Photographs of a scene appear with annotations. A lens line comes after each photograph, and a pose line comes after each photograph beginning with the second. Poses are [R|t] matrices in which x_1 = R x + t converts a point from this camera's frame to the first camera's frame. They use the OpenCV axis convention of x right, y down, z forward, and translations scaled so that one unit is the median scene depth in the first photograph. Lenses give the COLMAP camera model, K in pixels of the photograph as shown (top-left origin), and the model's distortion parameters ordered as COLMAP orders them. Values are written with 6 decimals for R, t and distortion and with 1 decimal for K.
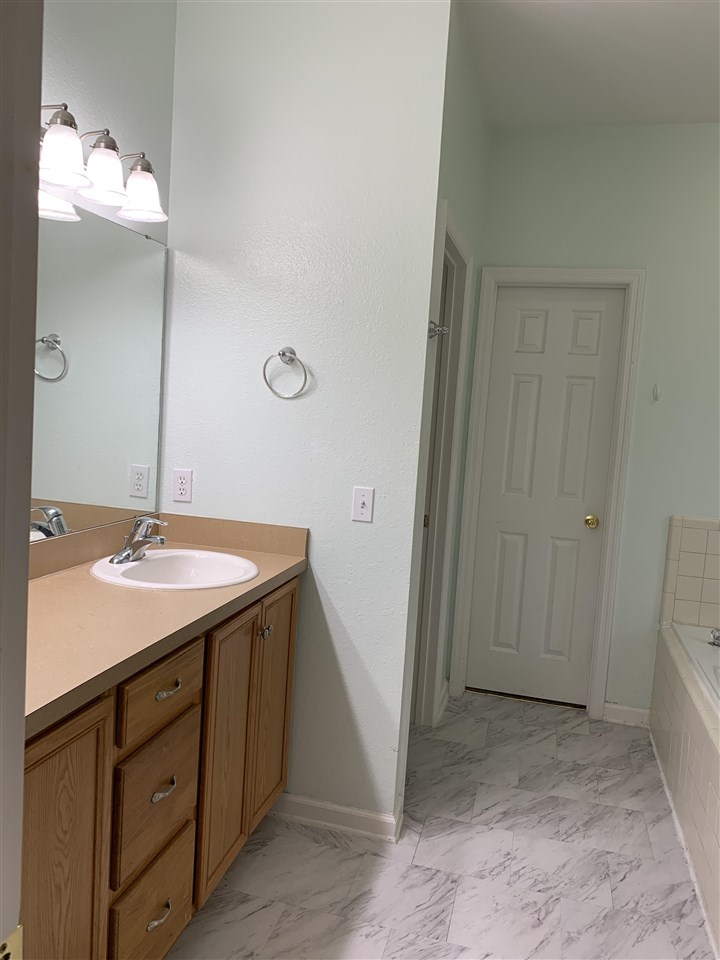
lens RADIAL K [[726.9, 0, 363.8], [0, 726.9, 465.4], [0, 0, 1]] dist [0.045070, -0.064553]
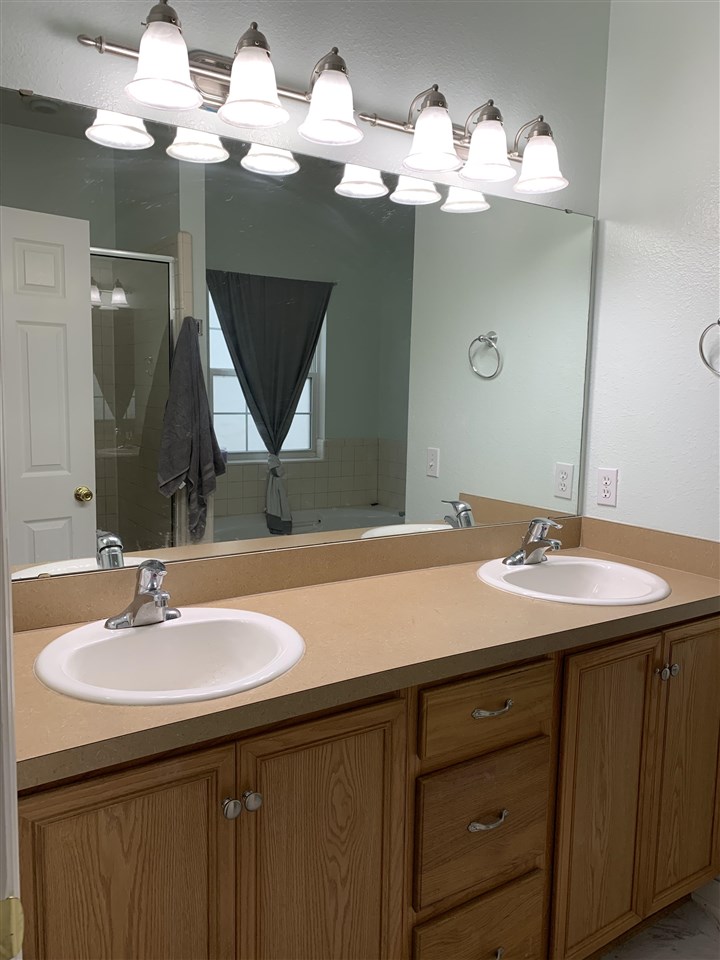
lens RADIAL K [[722.2, 0, 358.9], [0, 722.2, 472.1], [0, 0, 1]] dist [0.002678, 0.000481]
pose [[0.730726, 0.021094, -0.682345, 0.145785], [-0.026176, 0.999653, 0.002871, 0.017469], [0.682169, 0.015763, 0.731025, 0.184690]]
